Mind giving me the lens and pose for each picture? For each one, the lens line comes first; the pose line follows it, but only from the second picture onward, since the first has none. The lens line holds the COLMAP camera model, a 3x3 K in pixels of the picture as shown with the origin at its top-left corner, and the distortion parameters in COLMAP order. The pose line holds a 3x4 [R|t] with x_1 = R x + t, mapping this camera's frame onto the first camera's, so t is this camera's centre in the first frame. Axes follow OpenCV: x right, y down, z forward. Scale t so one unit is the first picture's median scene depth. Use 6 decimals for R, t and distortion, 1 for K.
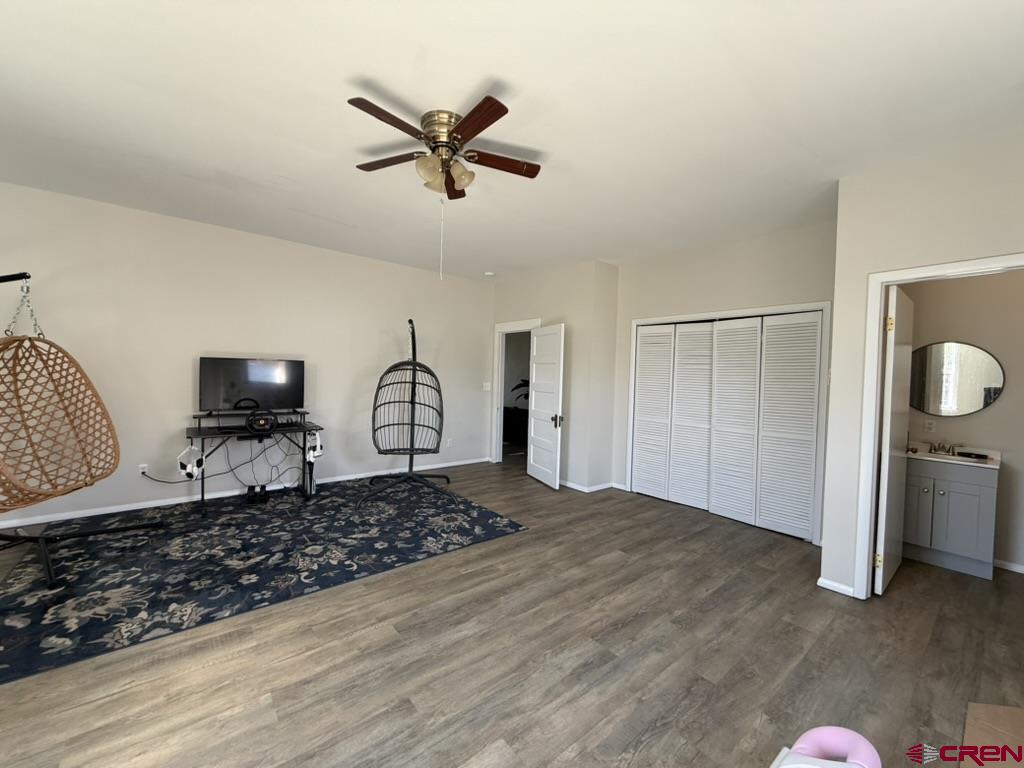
lens RADIAL K [[408.3, 0, 508.0], [0, 408.3, 380.4], [0, 0, 1]] dist [0.001747, 0.000036]
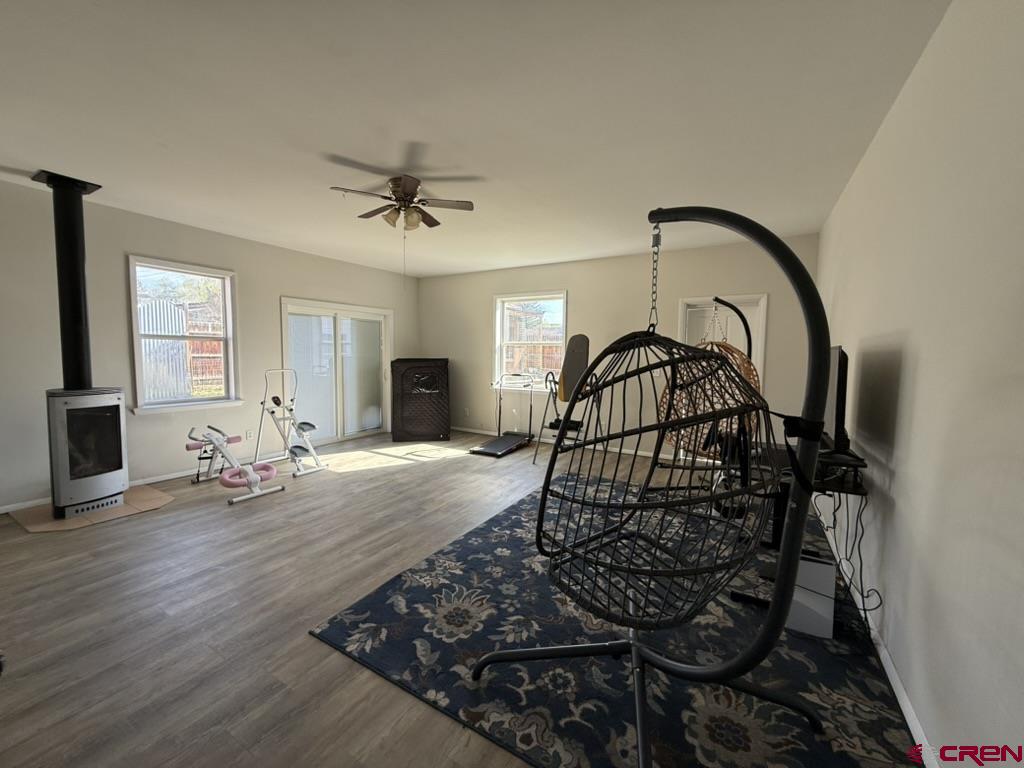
lens RADIAL K [[408.3, 0, 510.9], [0, 408.3, 382.5], [0, 0, 1]] dist [0.001747, 0.000036]
pose [[-0.935855, -0.017422, -0.351955, -0.005761], [-0.047545, 0.995887, 0.077126, -0.037663], [0.349164, 0.088913, -0.932834, 1.825868]]
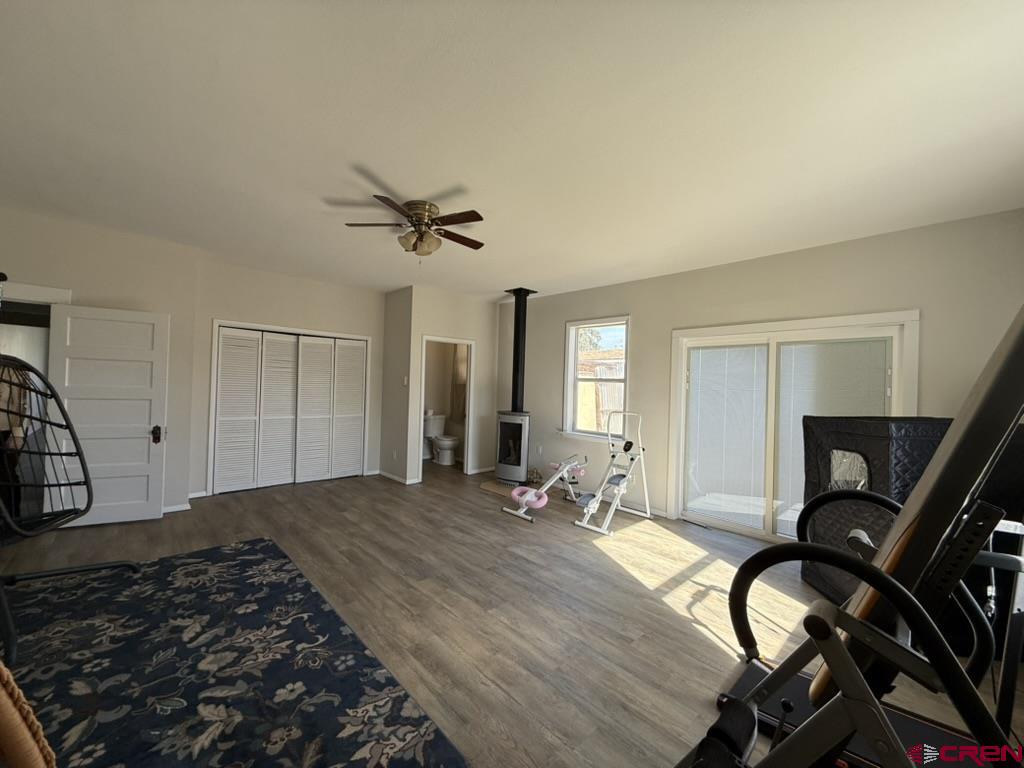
lens RADIAL K [[408.3, 0, 505.6], [0, 408.3, 381.0], [0, 0, 1]] dist [0.001747, 0.000036]
pose [[-0.064797, -0.022796, 0.997638, -1.117297], [-0.018854, 0.999589, 0.021616, -0.055041], [-0.997720, -0.017409, -0.065201, 0.572445]]
